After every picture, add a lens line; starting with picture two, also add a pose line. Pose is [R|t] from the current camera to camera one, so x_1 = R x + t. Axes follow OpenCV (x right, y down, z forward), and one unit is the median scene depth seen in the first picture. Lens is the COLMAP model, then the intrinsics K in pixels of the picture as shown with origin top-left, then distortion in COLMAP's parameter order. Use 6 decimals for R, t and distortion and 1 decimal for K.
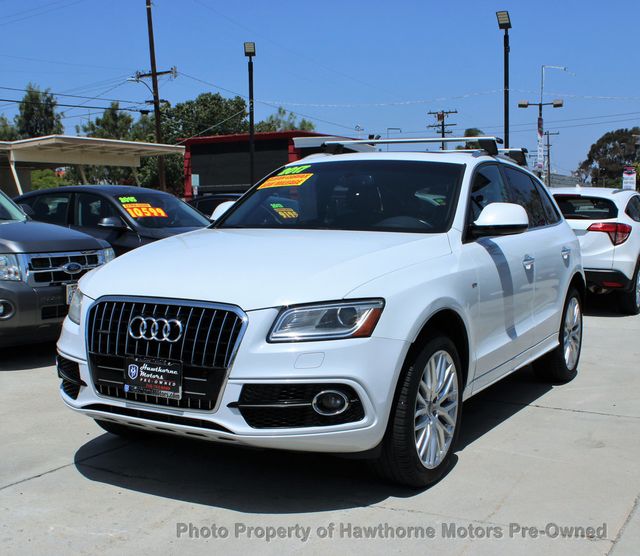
lens RADIAL K [[888.0, 0, 320.0], [0, 888.0, 278.0], [0, 0, 1]] dist [-0.157400, 0.049458]
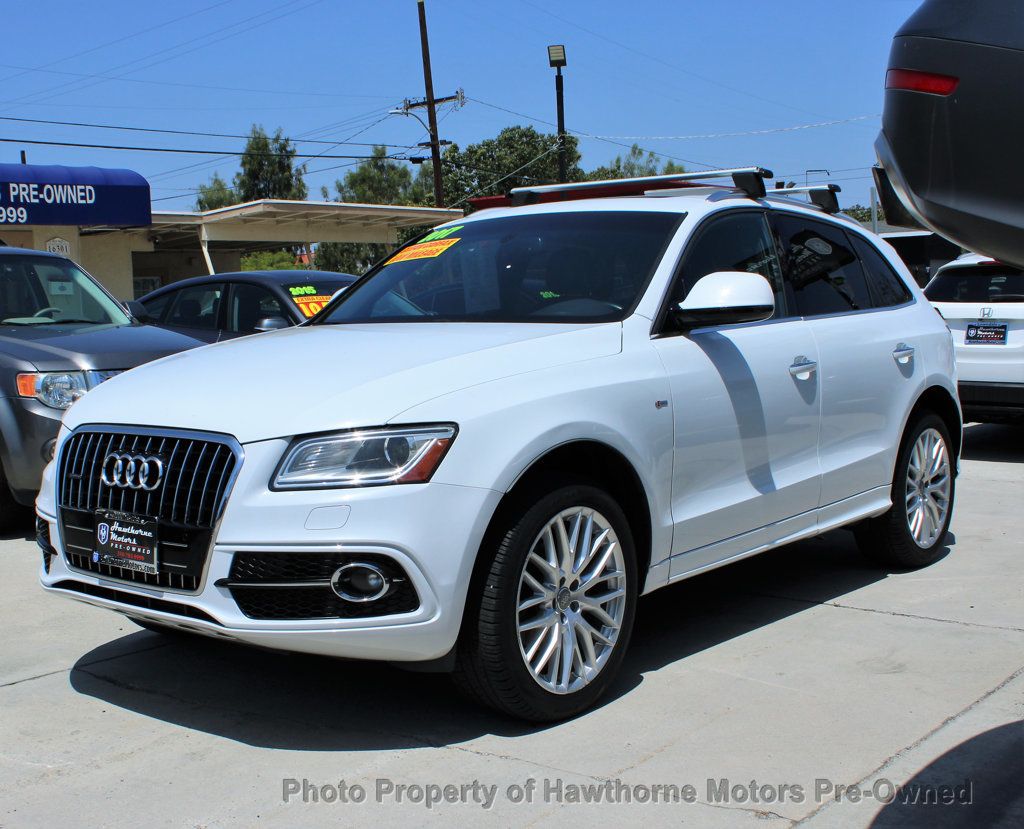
lens RADIAL K [[1381.2, 0, 512.0], [0, 1381.2, 414.5], [0, 0, 1]] dist [-0.128376, -0.049958]
pose [[0.975557, -0.010659, -0.219490, 0.312079], [0.010239, 0.999943, -0.003051, 0.018740], [0.219510, 0.000729, 0.975610, 0.028774]]
